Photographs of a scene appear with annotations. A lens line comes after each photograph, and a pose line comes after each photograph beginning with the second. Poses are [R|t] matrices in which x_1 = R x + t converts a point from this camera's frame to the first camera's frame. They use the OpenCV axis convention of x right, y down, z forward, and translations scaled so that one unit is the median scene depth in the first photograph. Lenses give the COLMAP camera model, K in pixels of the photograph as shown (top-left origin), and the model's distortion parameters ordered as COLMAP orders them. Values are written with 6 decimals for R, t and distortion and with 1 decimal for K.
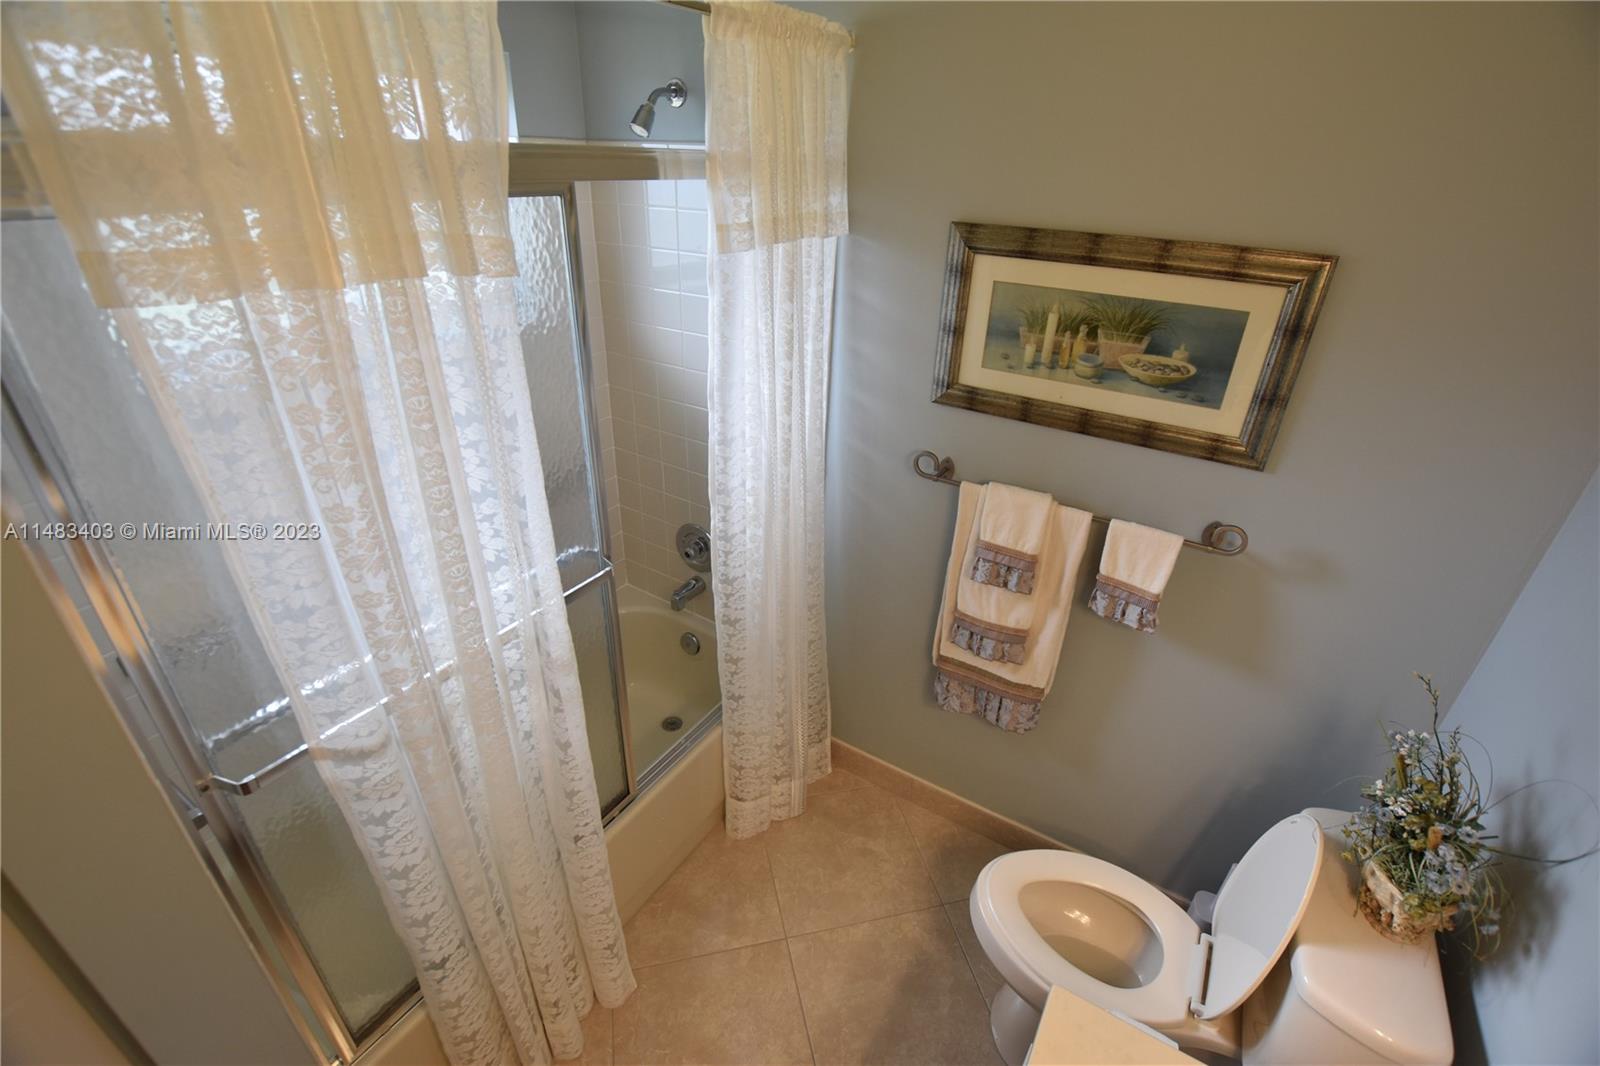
lens RADIAL K [[704.9, 0, 805.1], [0, 704.9, 531.6], [0, 0, 1]] dist [-0.035961, 0.005771]
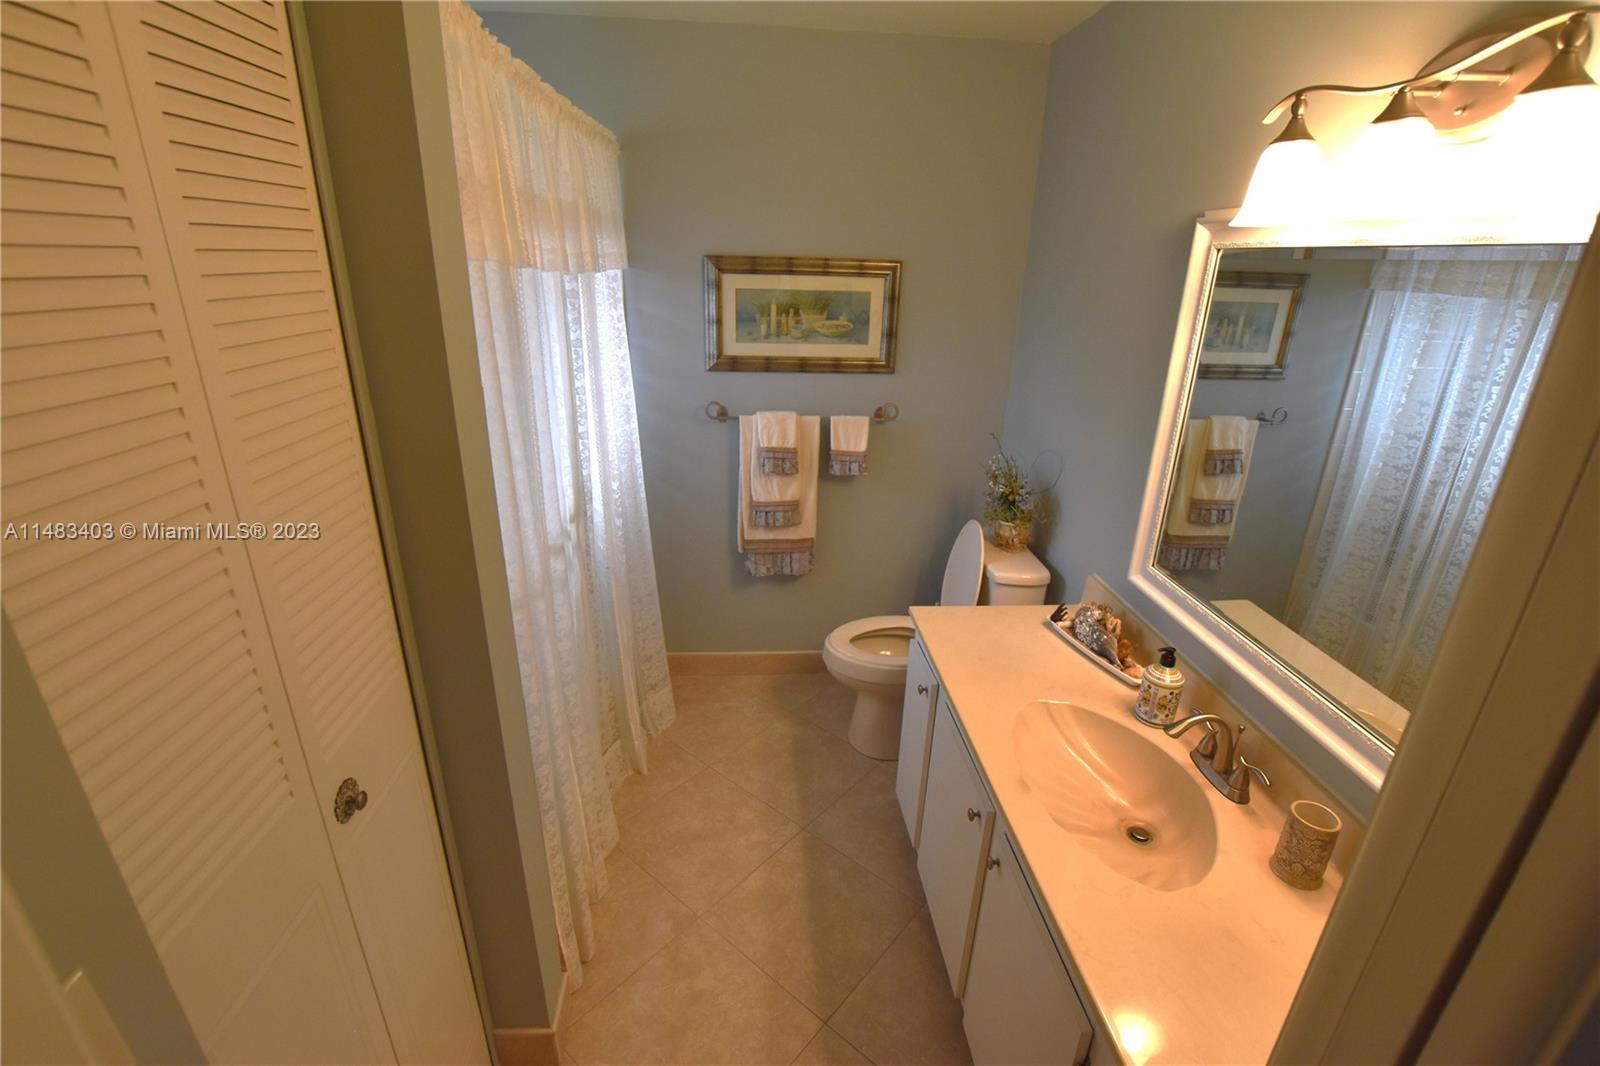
lens RADIAL K [[704.9, 0, 805.1], [0, 704.9, 531.6], [0, 0, 1]] dist [-0.035961, 0.005771]
pose [[0.810492, -0.213758, 0.545353, -0.625552], [0.276628, 0.960351, -0.034697, 0.298890], [-0.516313, 0.178981, 0.837488, -0.379482]]
